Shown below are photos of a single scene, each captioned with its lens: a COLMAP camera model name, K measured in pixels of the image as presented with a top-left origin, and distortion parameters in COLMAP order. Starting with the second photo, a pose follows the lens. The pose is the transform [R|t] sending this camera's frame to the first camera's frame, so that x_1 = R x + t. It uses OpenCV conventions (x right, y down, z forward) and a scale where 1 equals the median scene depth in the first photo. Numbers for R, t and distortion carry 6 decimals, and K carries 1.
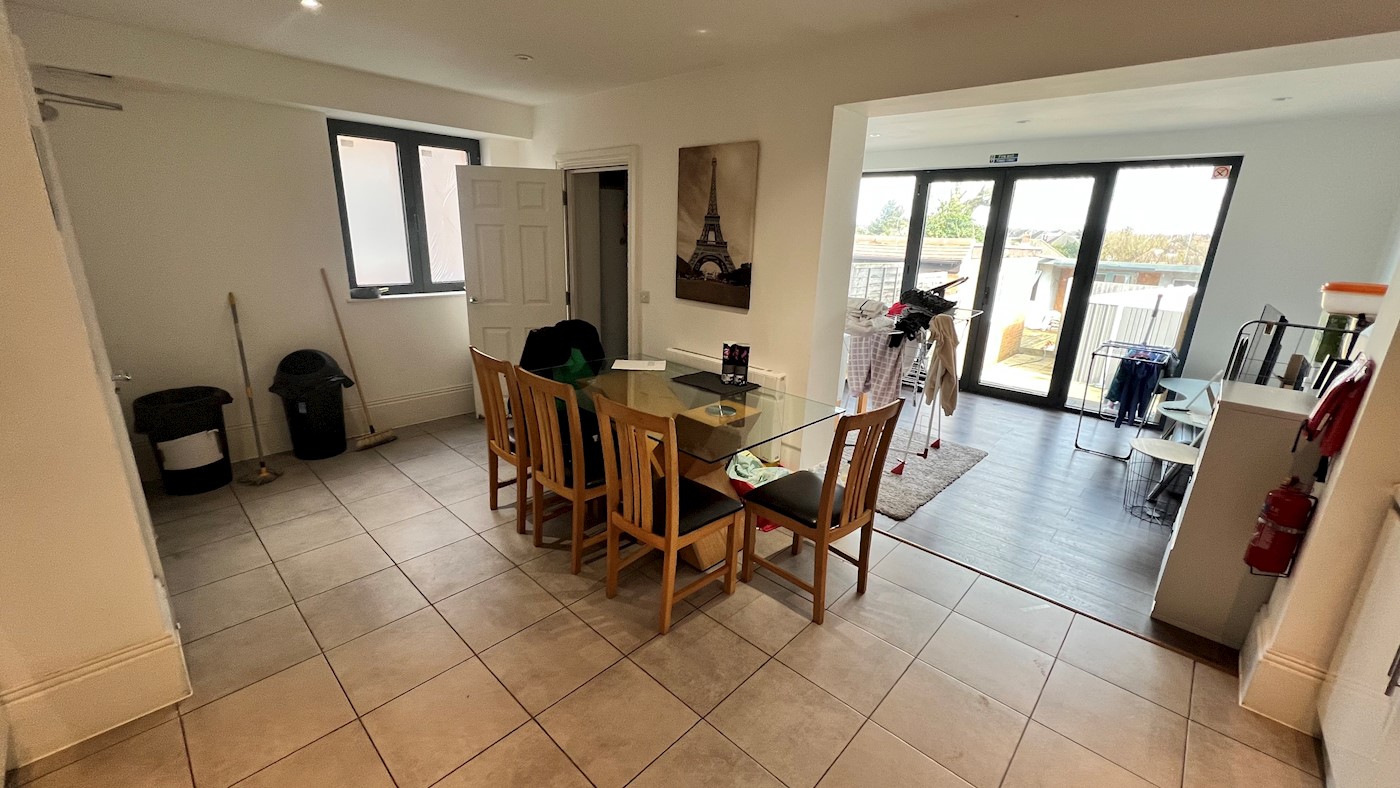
lens RADIAL K [[557.4, 0, 695.9], [0, 557.4, 393.0], [0, 0, 1]] dist [0.000800, 0.000447]
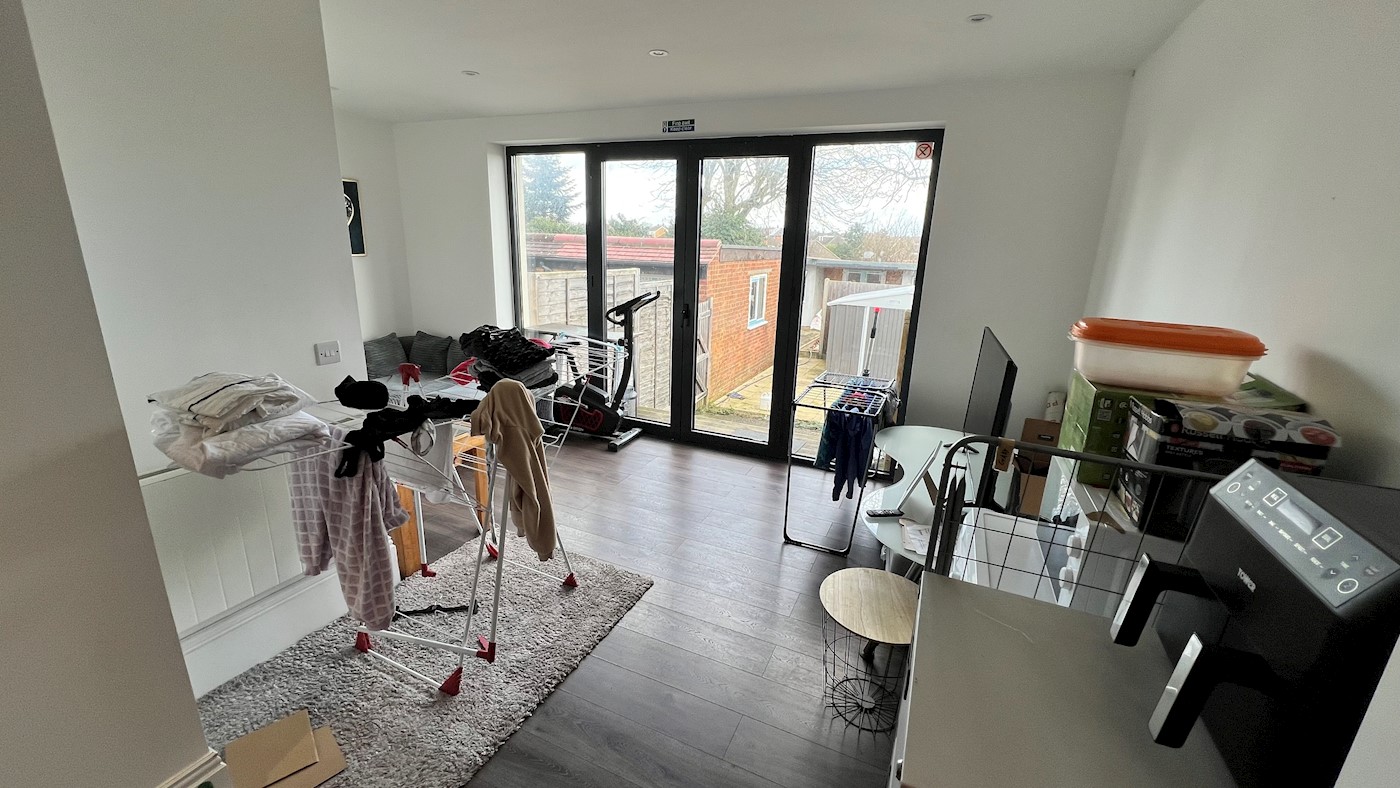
lens RADIAL K [[557.4, 0, 695.9], [0, 557.4, 393.0], [0, 0, 1]] dist [0.000800, 0.000447]
pose [[0.947779, -0.086726, 0.306911, 0.370344], [0.087924, 0.996077, 0.009947, -0.097040], [-0.306570, 0.017557, 0.951686, 0.363612]]
